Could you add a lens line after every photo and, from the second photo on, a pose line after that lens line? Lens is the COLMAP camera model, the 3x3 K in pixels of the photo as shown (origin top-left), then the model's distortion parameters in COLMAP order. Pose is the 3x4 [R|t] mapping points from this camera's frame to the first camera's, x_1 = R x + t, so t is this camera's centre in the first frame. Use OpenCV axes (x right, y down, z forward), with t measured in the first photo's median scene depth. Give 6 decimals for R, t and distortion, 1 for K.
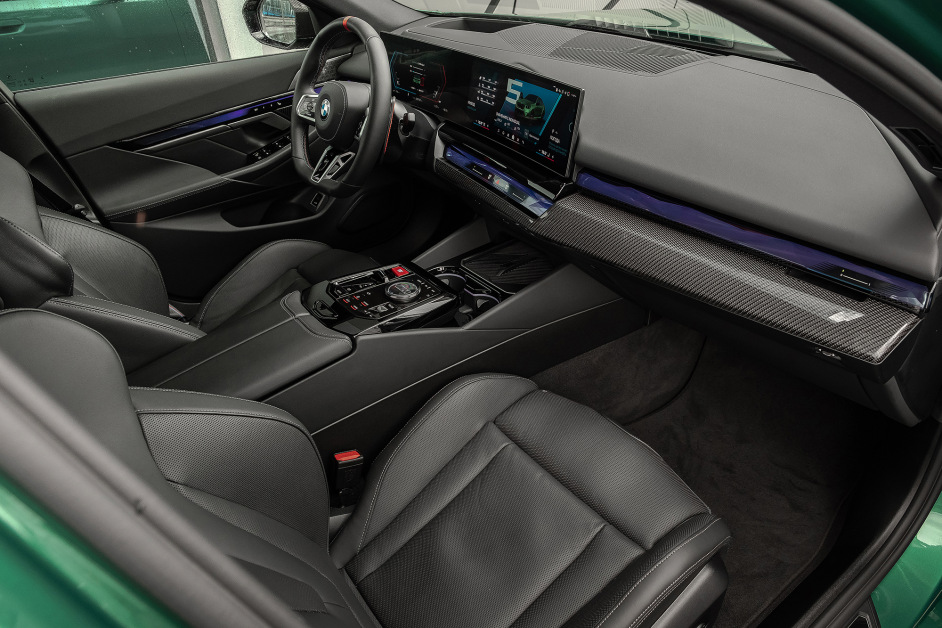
lens RADIAL K [[693.7, 0, 486.6], [0, 693.7, 315.1], [0, 0, 1]] dist [-0.027882, 0.011726]
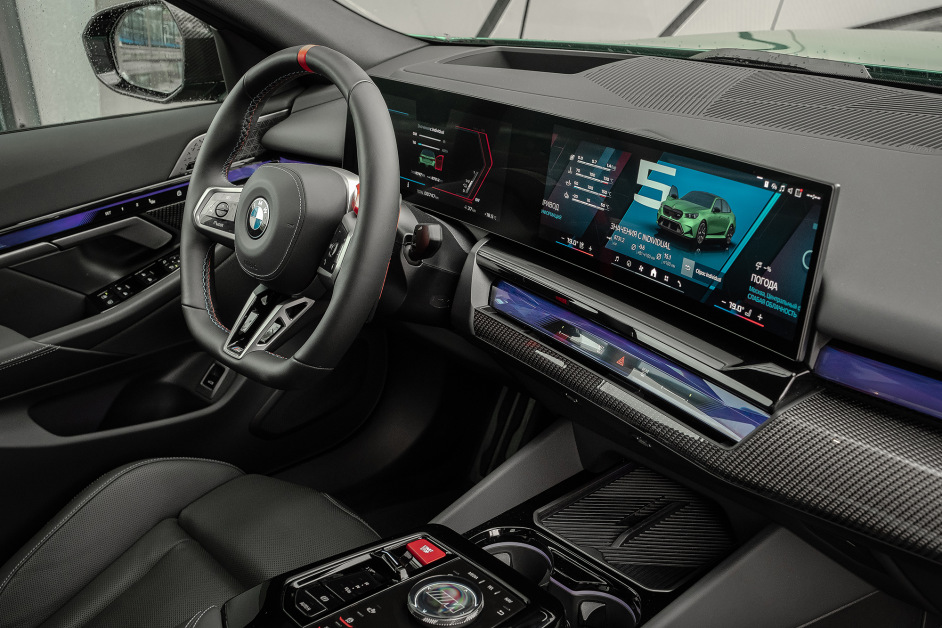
lens RADIAL K [[1137.2, 0, 466.4], [0, 1137.2, 288.8], [0, 0, 1]] dist [-0.000619, 0.000000]
pose [[0.999109, -0.013111, 0.040115, -0.114125], [0.020713, 0.980505, -0.195397, -0.077893], [-0.036771, 0.196054, 0.979903, 0.180315]]
